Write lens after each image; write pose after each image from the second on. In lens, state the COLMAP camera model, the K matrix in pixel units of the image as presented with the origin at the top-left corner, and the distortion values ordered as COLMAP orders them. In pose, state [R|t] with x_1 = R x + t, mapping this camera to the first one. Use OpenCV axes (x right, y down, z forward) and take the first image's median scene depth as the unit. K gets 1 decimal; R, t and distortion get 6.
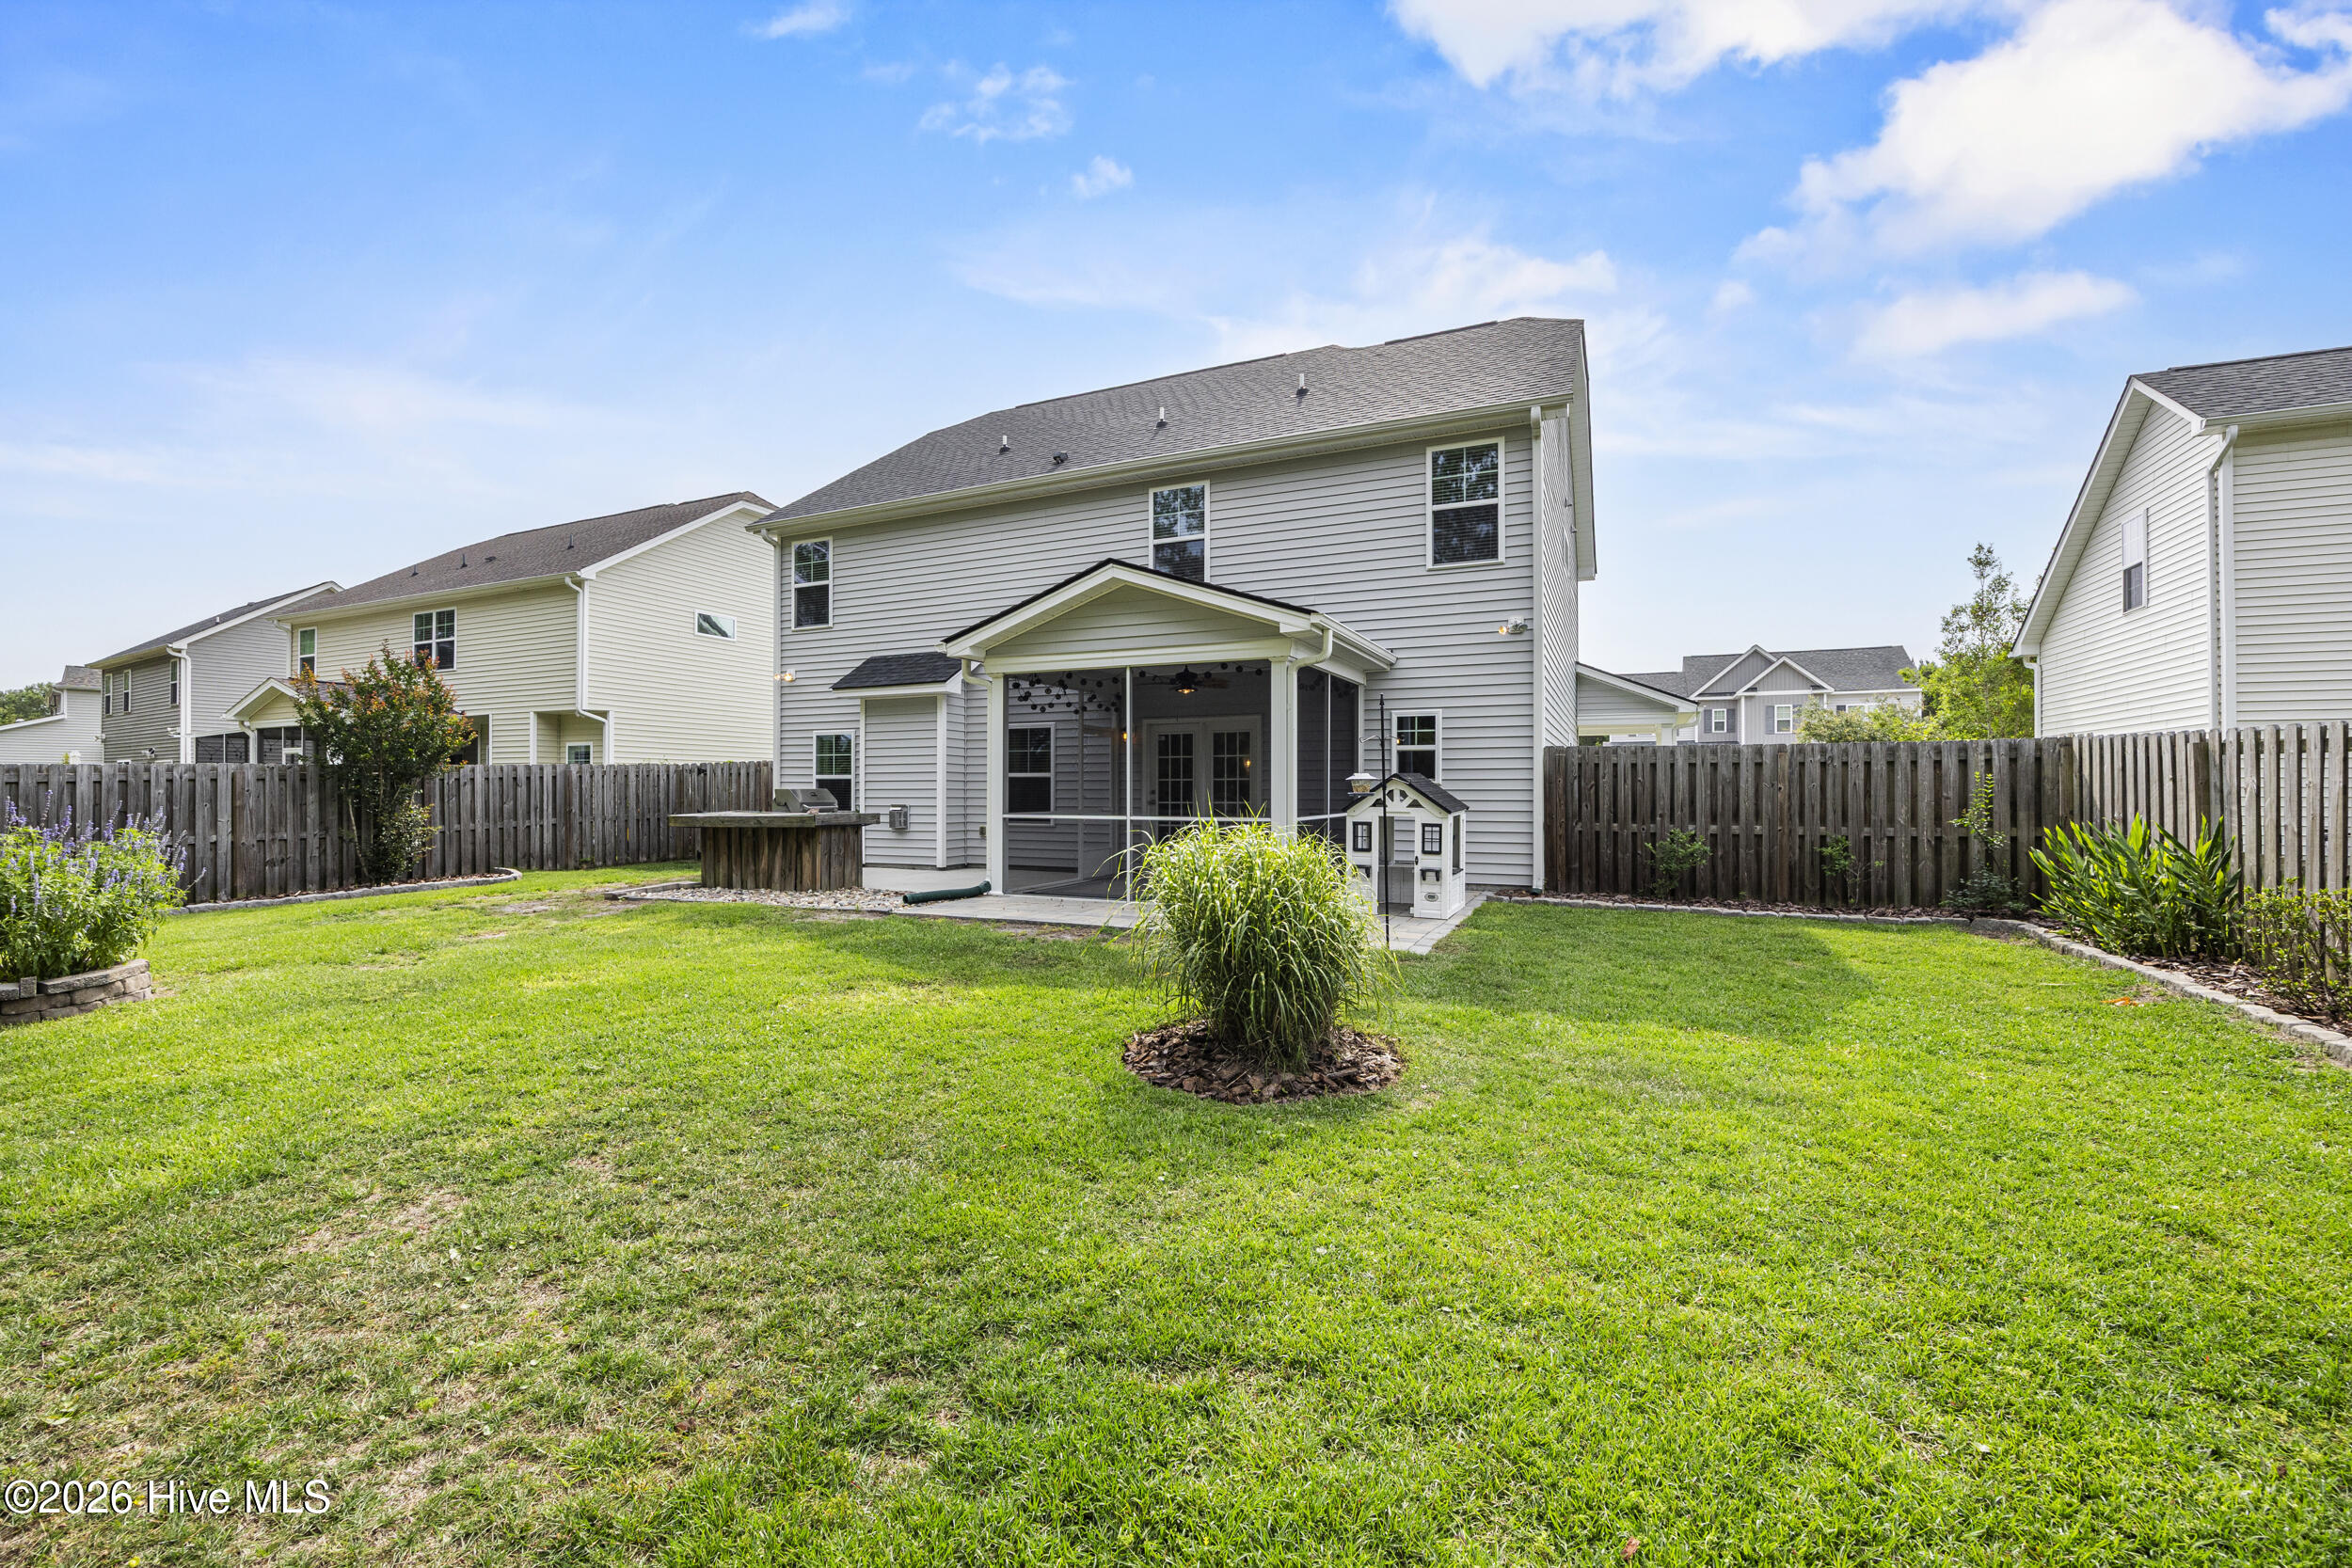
lens RADIAL K [[972.5, 0, 1171.2], [0, 972.5, 795.0], [0, 0, 1]] dist [-0.001430, -0.001215]
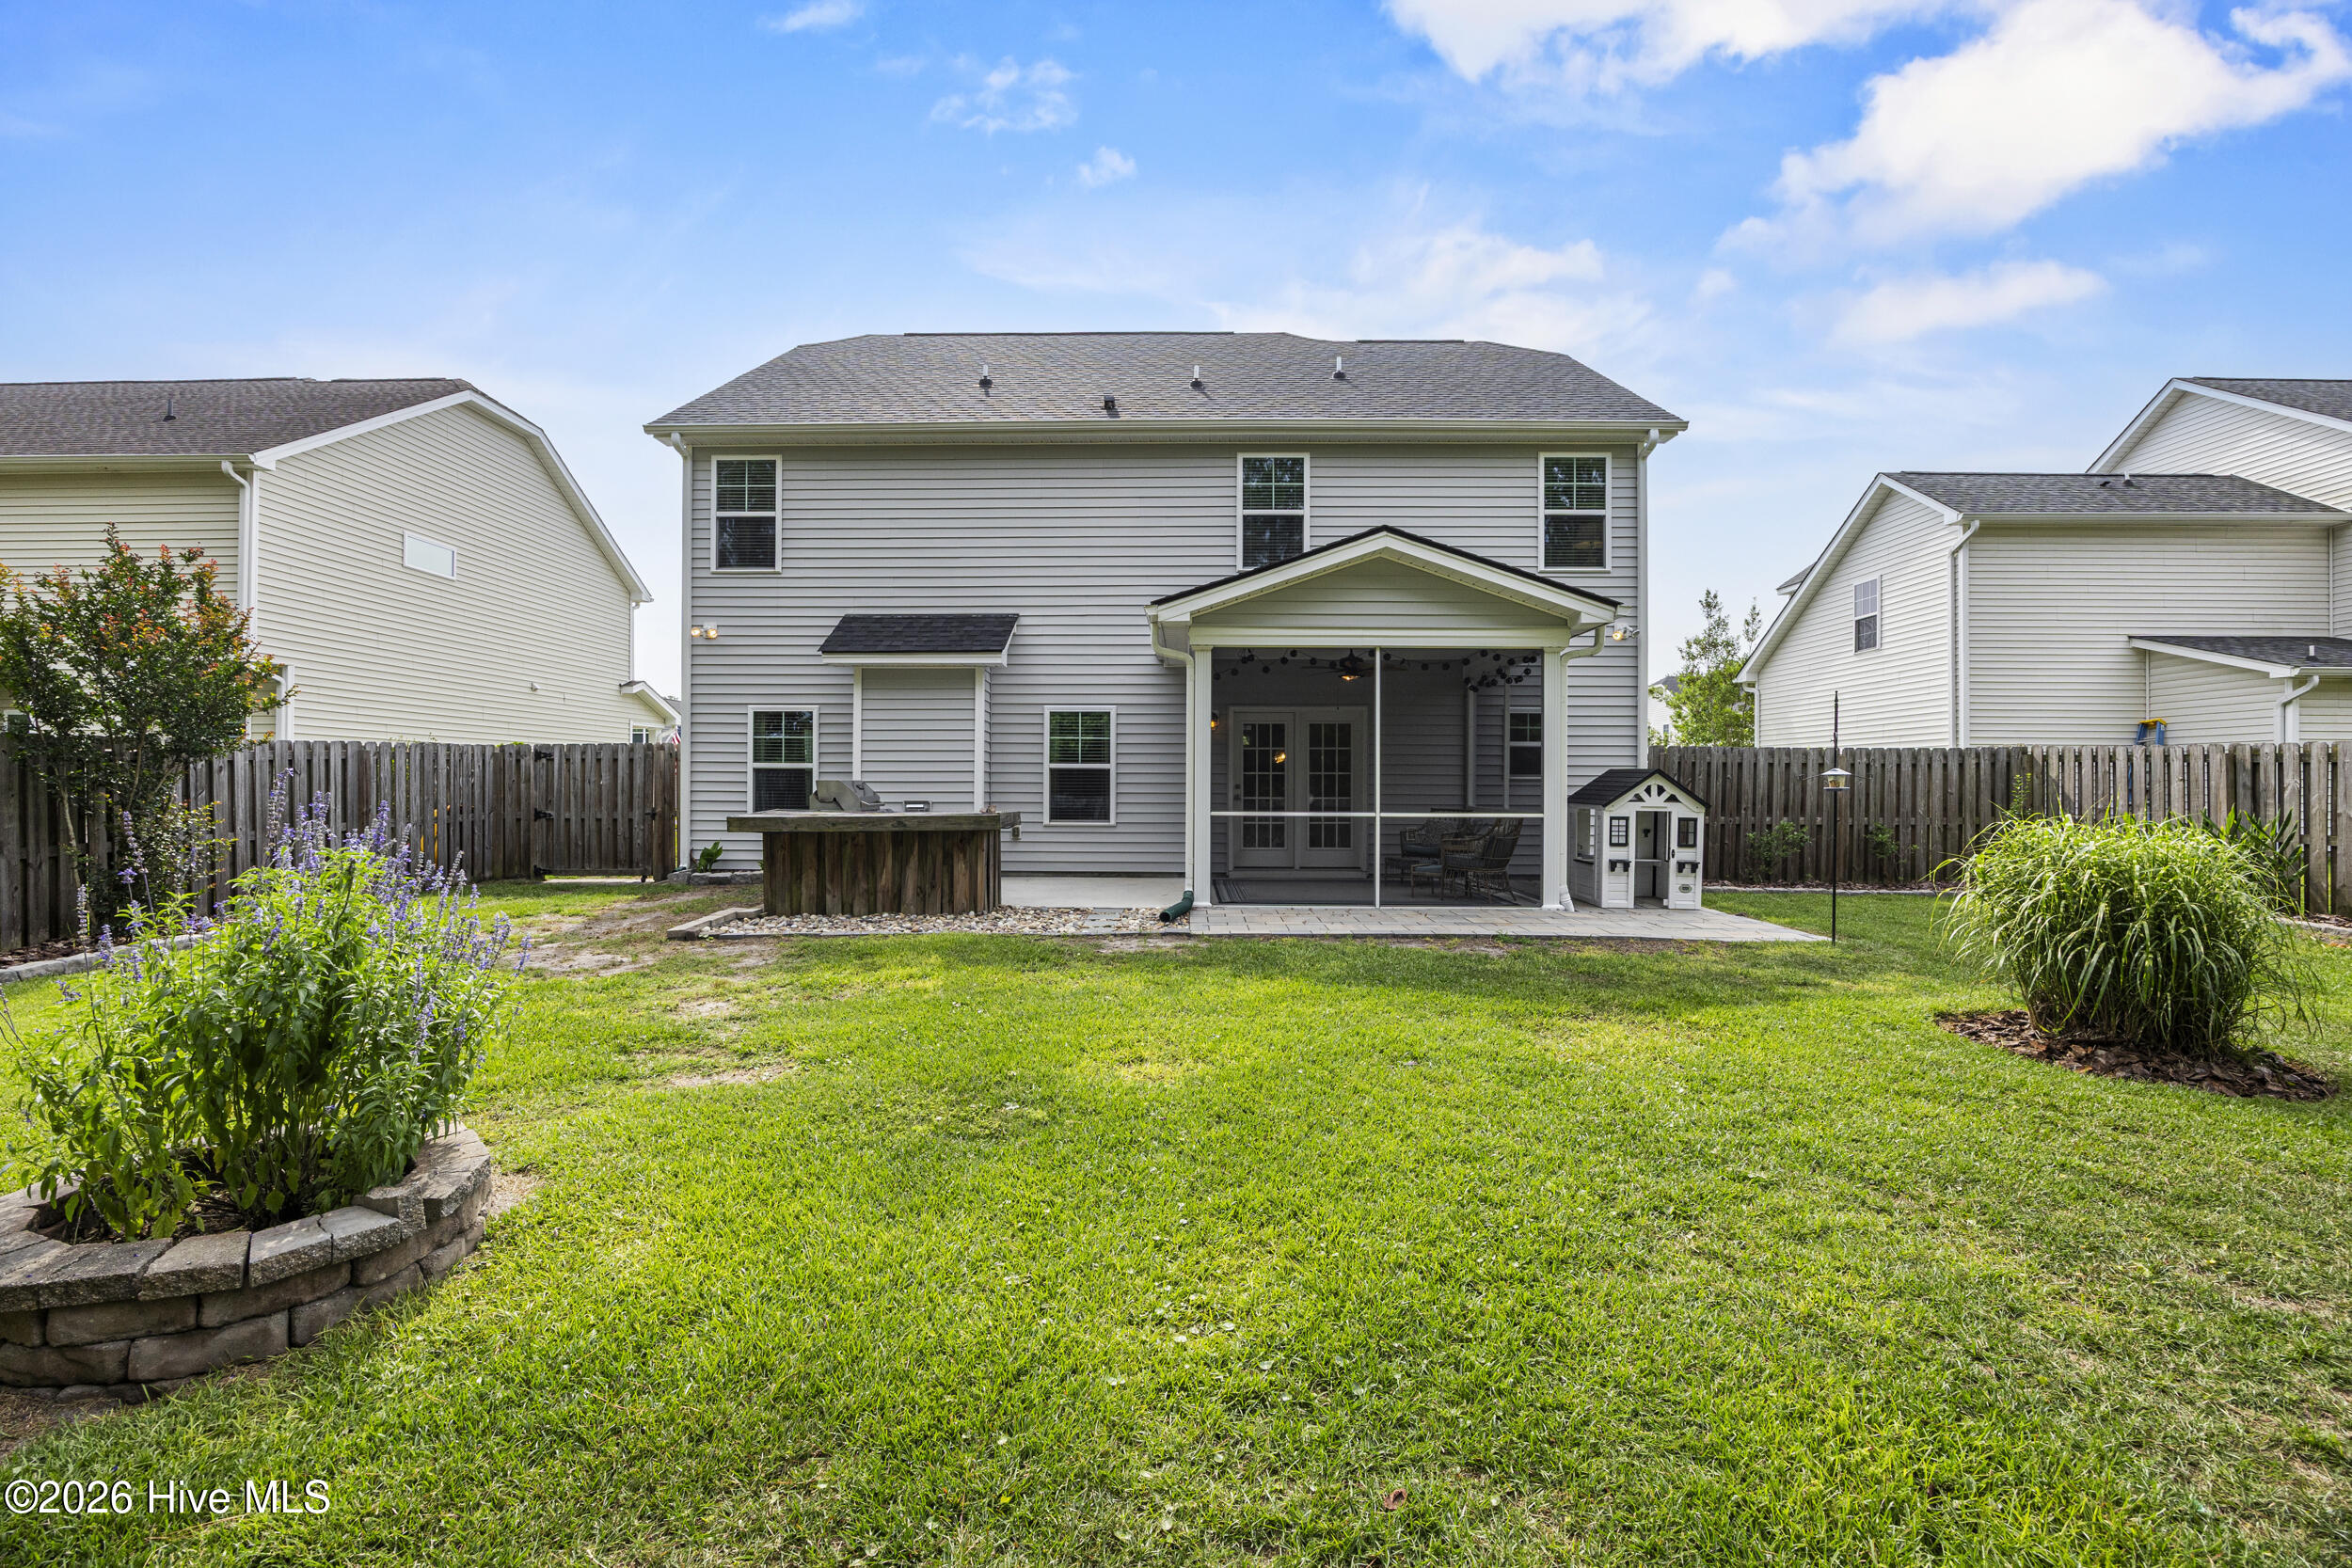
lens RADIAL K [[972.5, 0, 1172.1], [0, 972.5, 793.9], [0, 0, 1]] dist [-0.001430, -0.001215]
pose [[0.913813, 0.000629, 0.406136, -0.466046], [-0.002026, 0.999993, 0.003010, 0.001435], [-0.406131, -0.003573, 0.913808, 0.199452]]
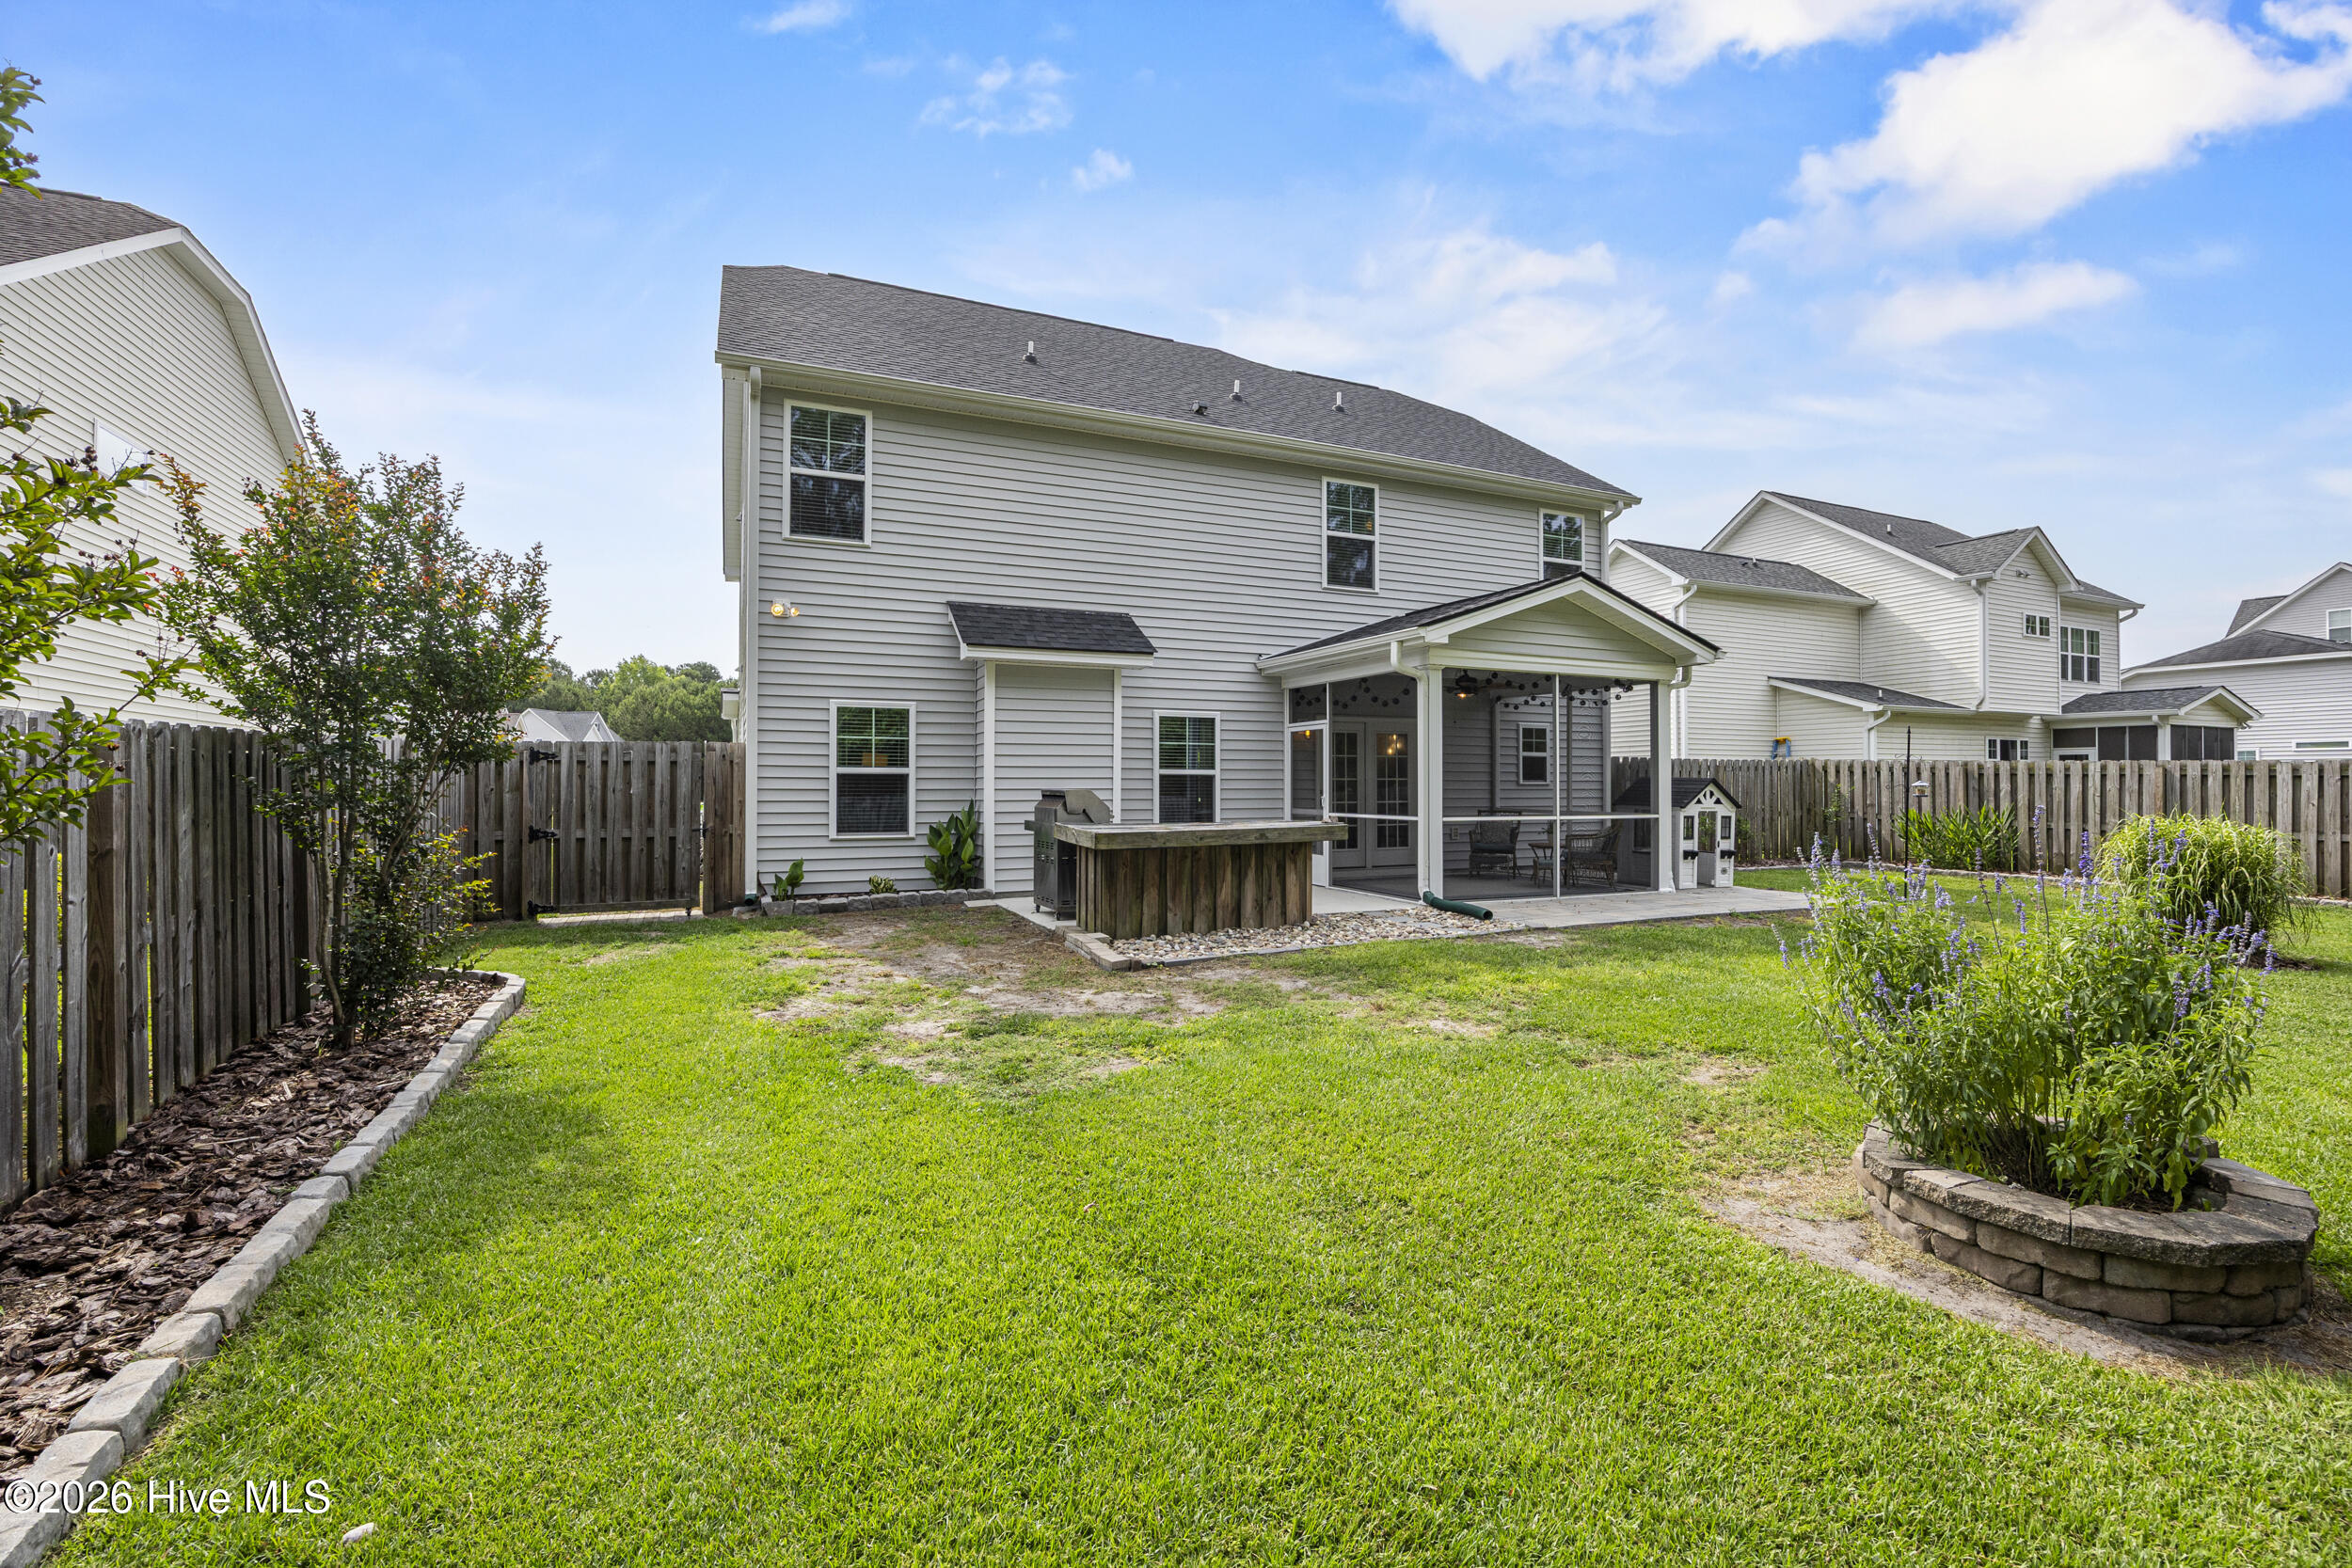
lens RADIAL K [[1018.3, 0, 1174.7], [0, 1018.3, 770.5], [0, 0, 1]] dist [-0.002423, -0.001658]
pose [[0.654414, 0.009579, 0.756076, -0.912513], [0.001507, 0.999901, -0.013972, -0.010243], [-0.756135, 0.010283, 0.654335, 0.471531]]
